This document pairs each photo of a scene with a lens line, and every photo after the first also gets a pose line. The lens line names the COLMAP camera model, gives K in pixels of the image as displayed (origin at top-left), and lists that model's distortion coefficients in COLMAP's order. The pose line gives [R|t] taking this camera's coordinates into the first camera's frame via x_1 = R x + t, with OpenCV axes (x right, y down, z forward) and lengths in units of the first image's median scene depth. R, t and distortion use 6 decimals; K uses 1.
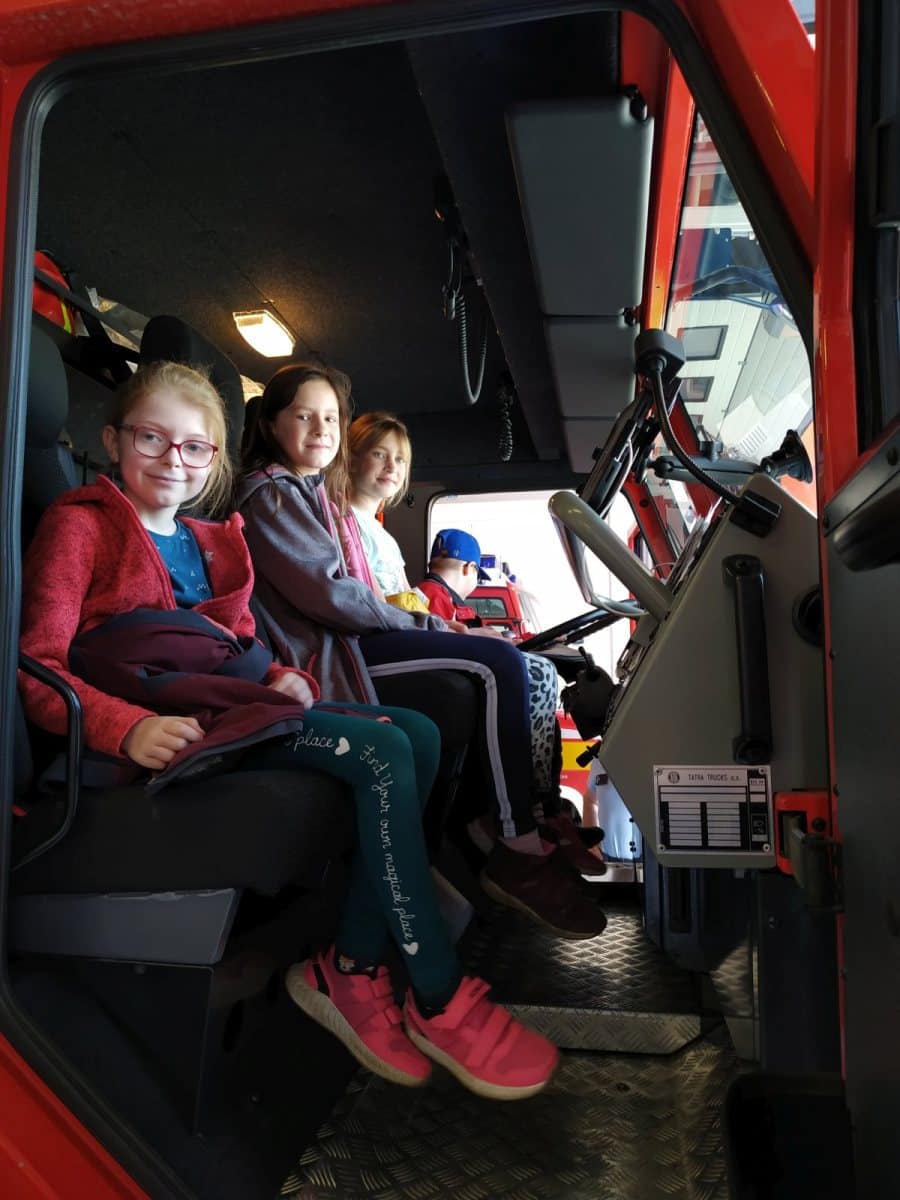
lens RADIAL K [[870.8, 0, 450.0], [0, 870.8, 600.0], [0, 0, 1]] dist [-0.013456, -0.001551]
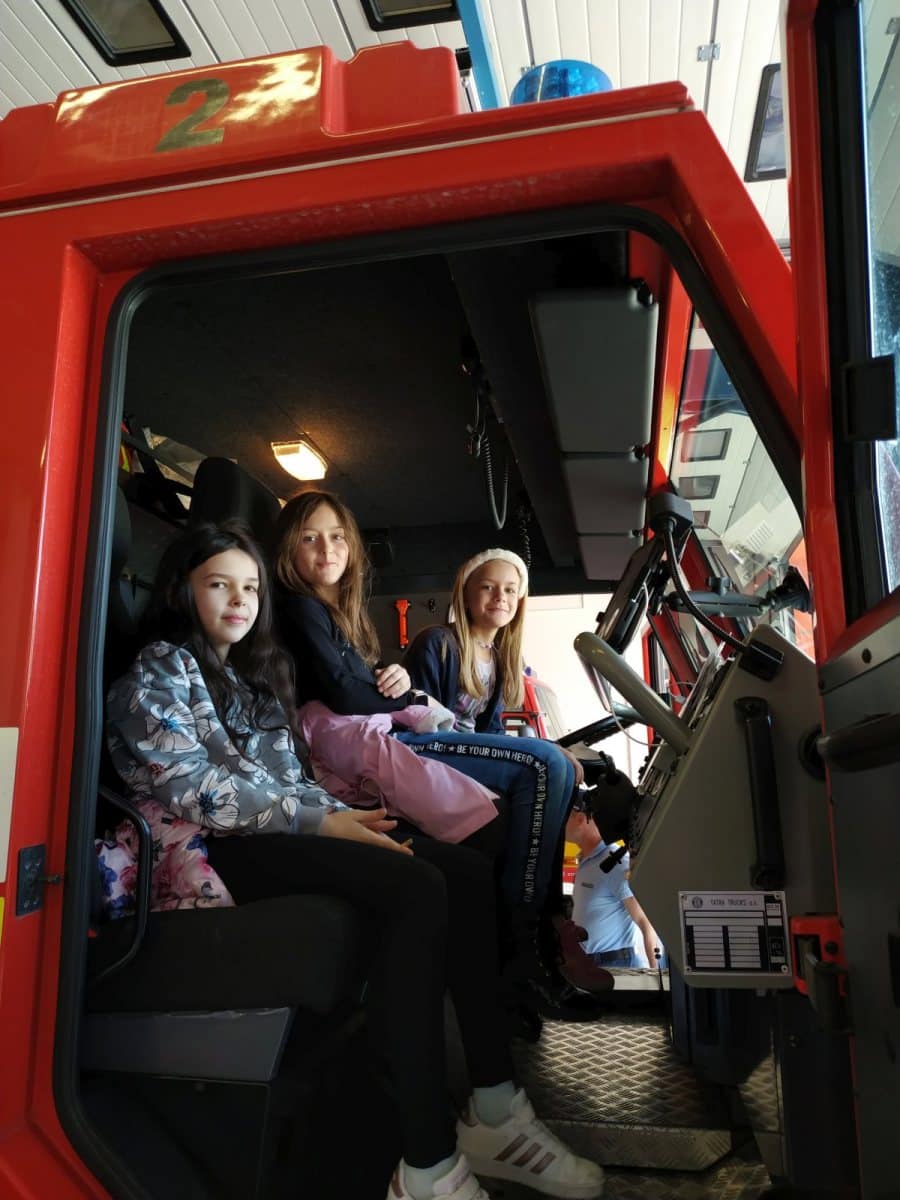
lens RADIAL K [[863.8, 0, 453.2], [0, 863.8, 597.7], [0, 0, 1]] dist [-0.004783, -0.008589]
pose [[0.999898, -0.008394, -0.011541, -0.025561], [0.007122, 0.994324, -0.106156, -0.047791], [0.012367, 0.106063, 0.994282, -0.094144]]
